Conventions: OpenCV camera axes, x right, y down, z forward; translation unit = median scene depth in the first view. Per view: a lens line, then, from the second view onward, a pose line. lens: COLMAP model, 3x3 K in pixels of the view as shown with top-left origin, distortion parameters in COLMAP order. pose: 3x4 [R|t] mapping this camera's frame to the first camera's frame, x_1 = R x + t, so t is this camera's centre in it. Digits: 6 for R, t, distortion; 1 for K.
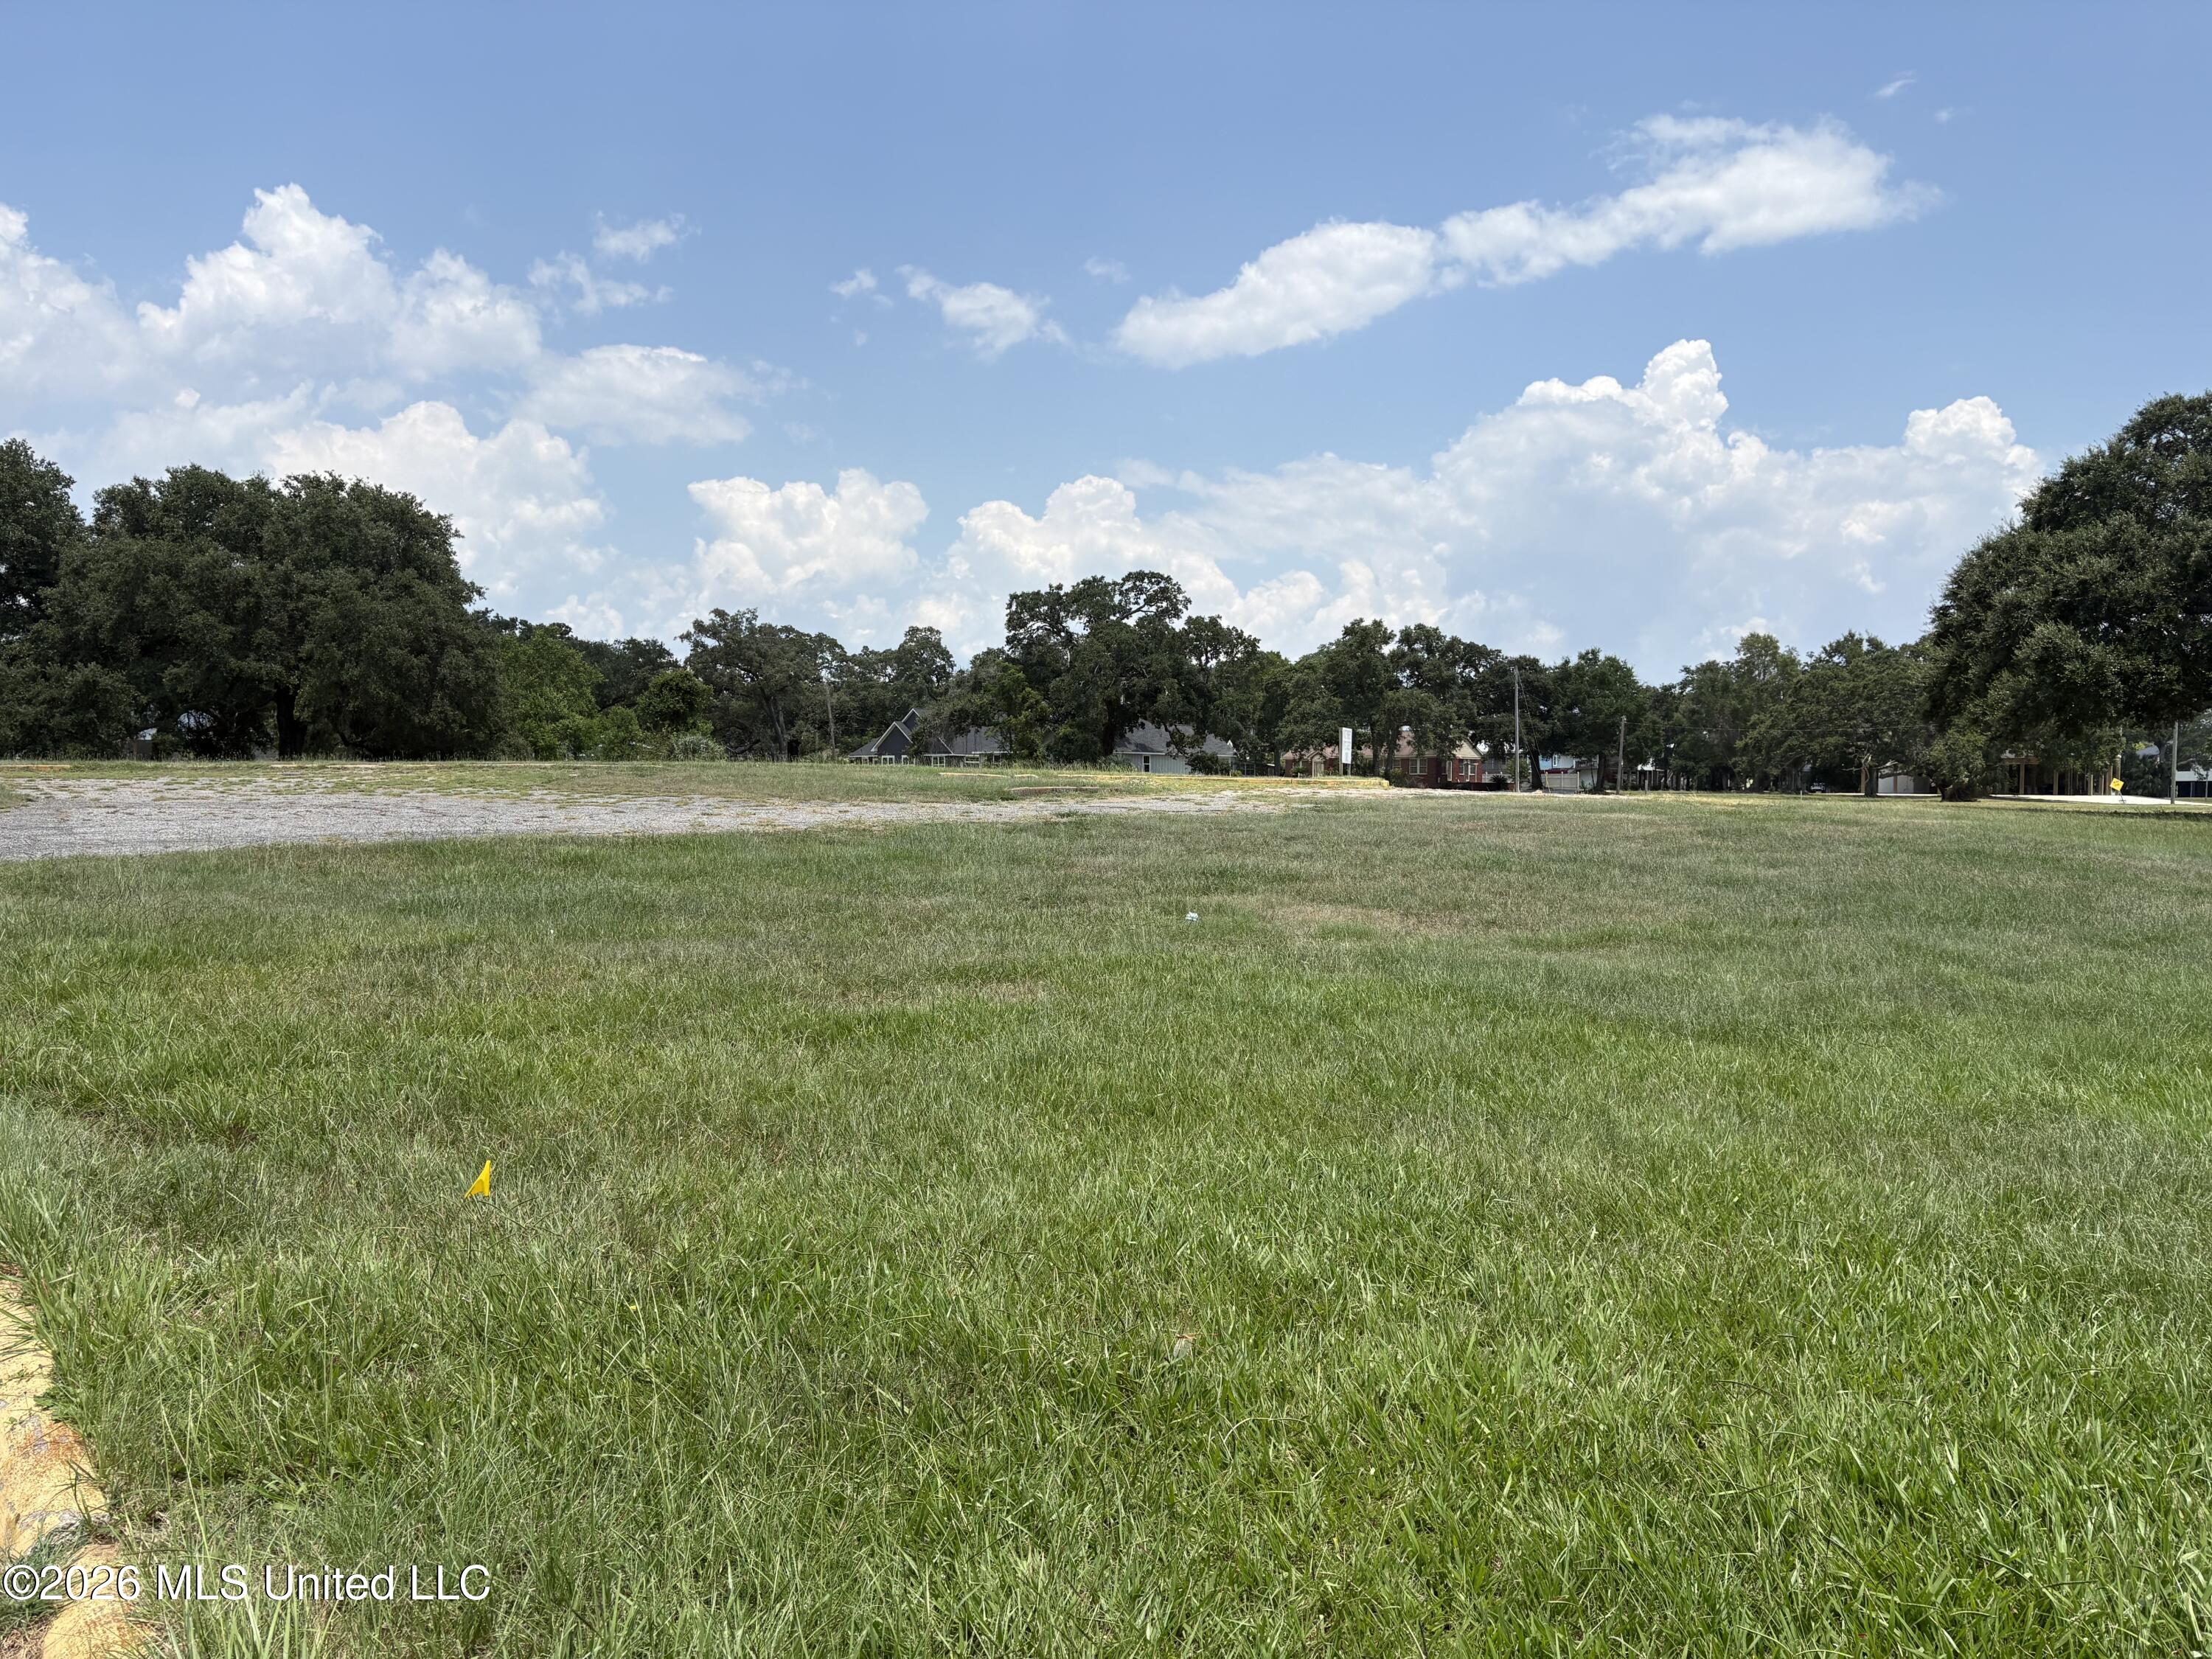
lens RADIAL K [[1666.5, 0, 1126.9], [0, 1666.5, 909.6], [0, 0, 1]] dist [0.041397, -0.038831]
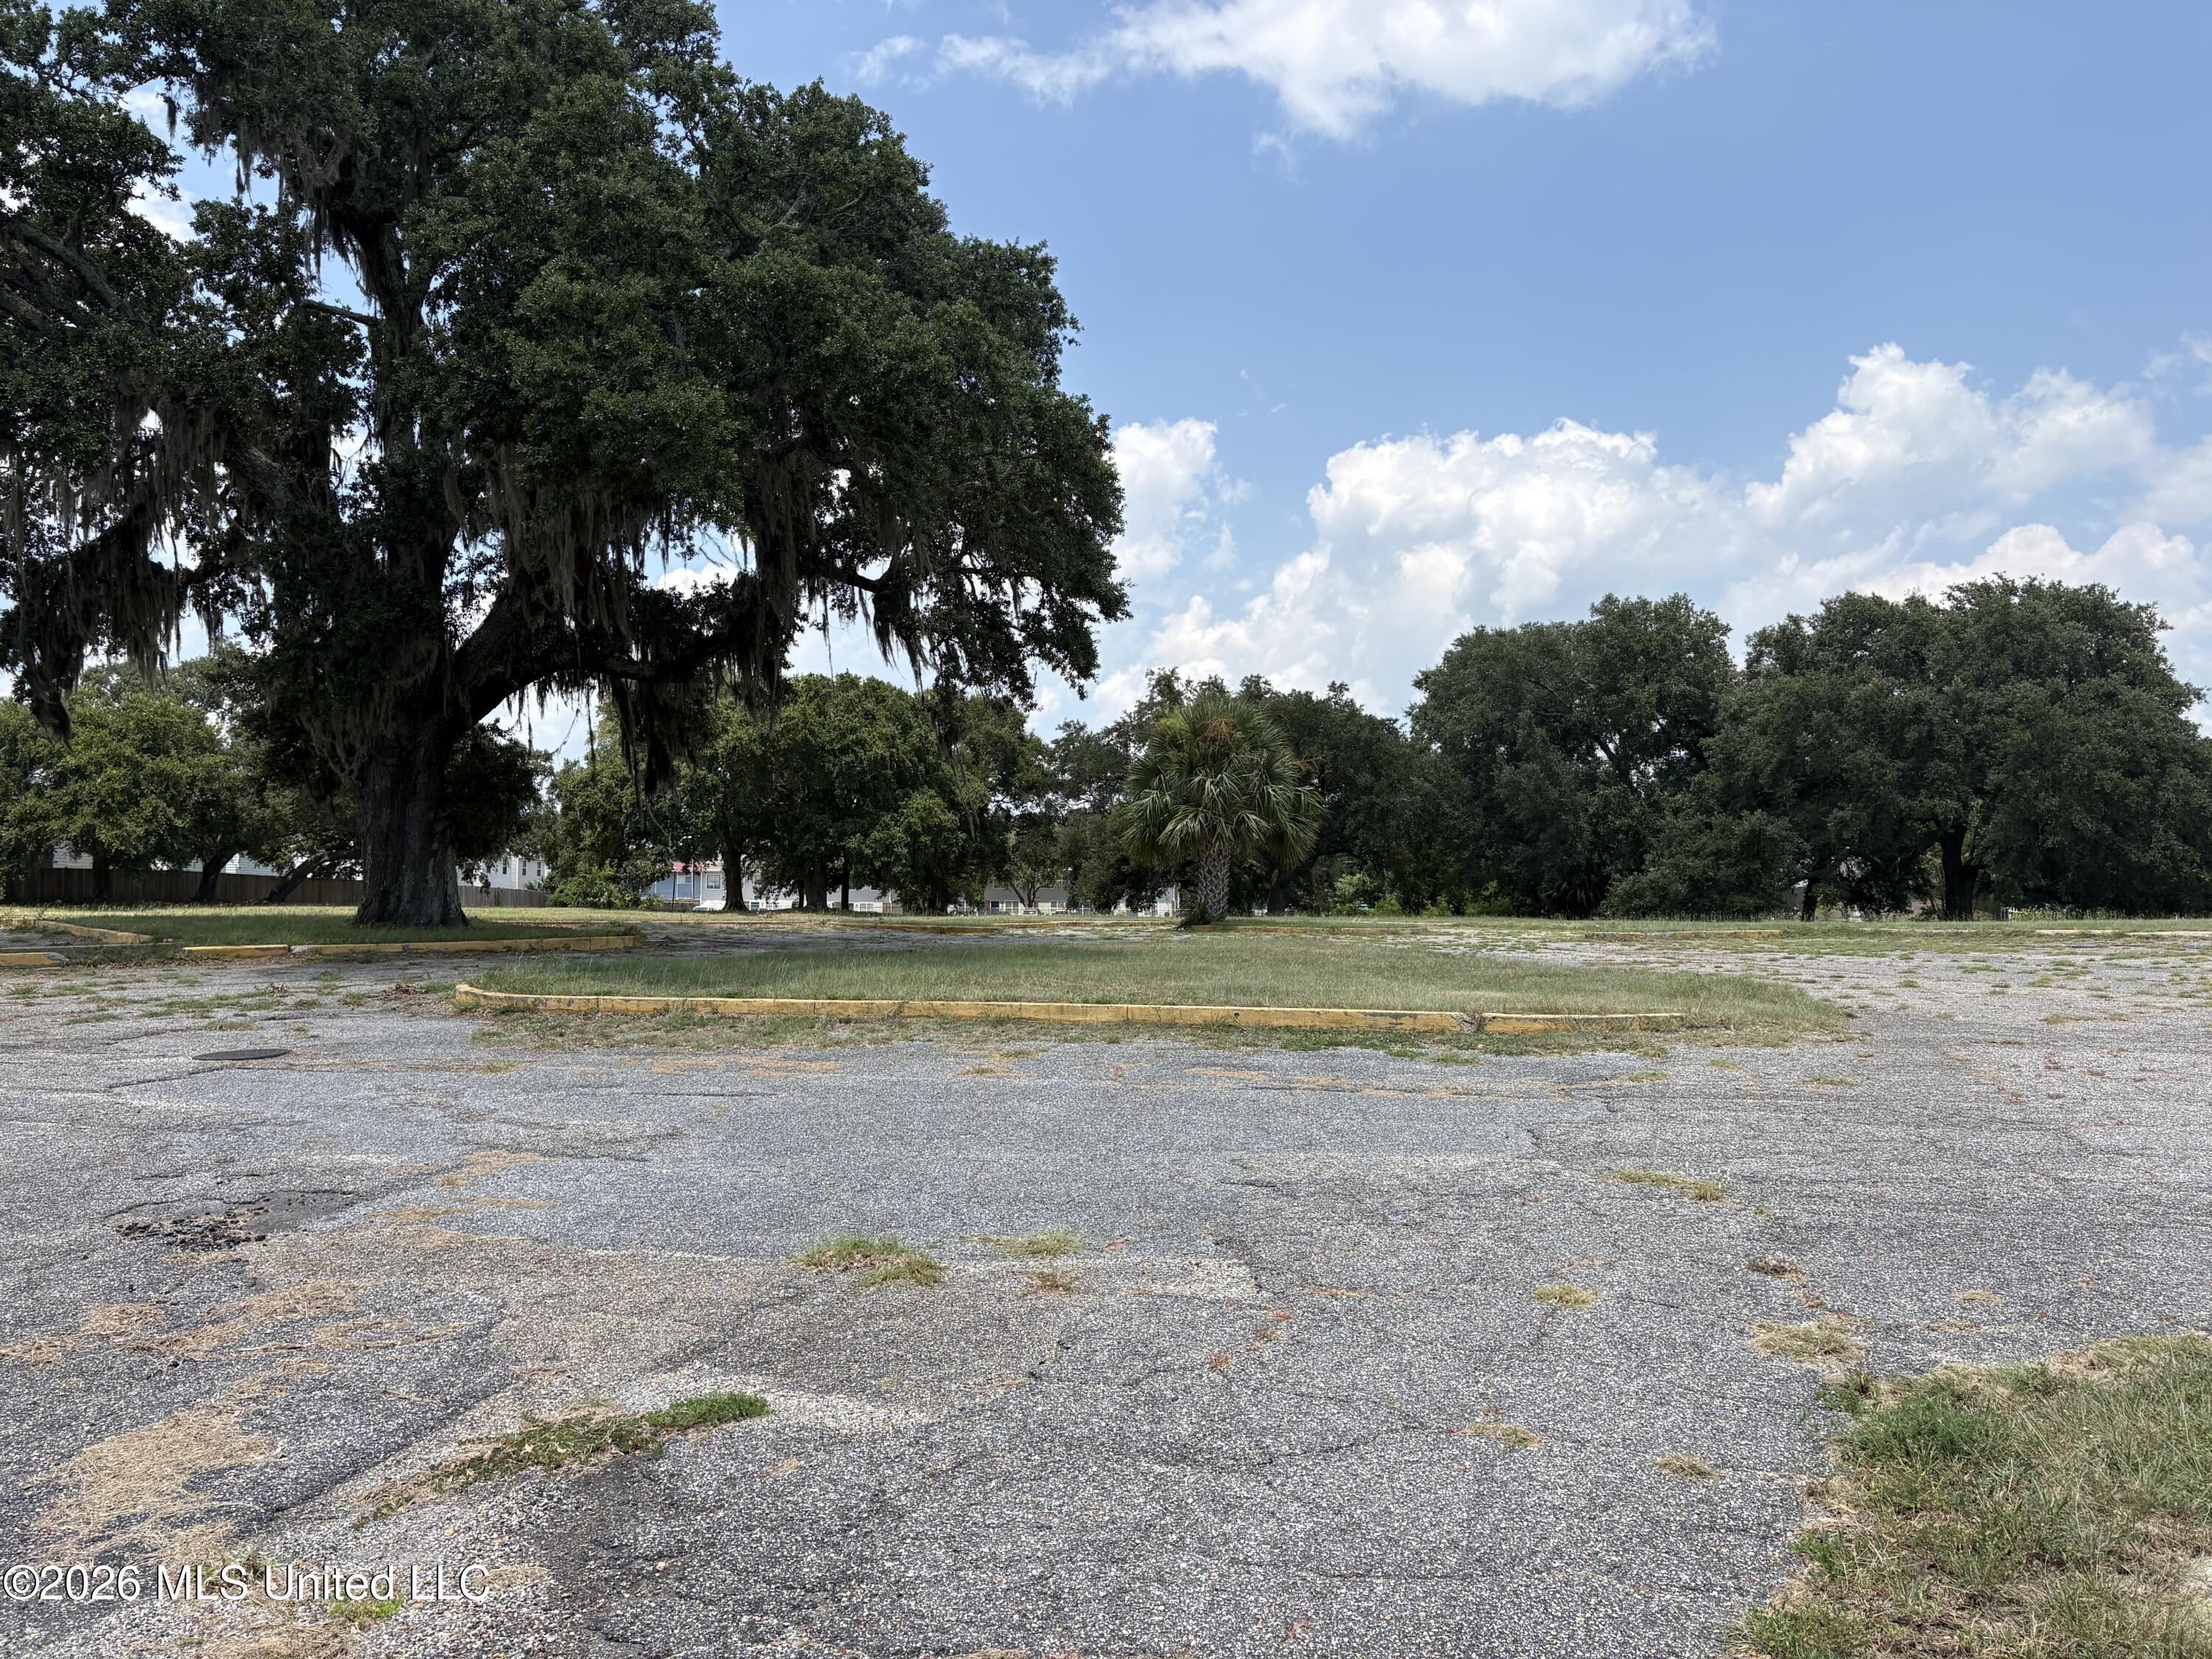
lens RADIAL K [[1666.5, 0, 1084.7], [0, 1666.5, 831.2], [0, 0, 1]] dist [0.041397, -0.038831]
pose [[0.623642, -0.044470, -0.780444, -0.102000], [-0.056428, 0.993215, -0.101684, -0.016824], [0.779670, 0.107454, 0.616902, 0.119032]]
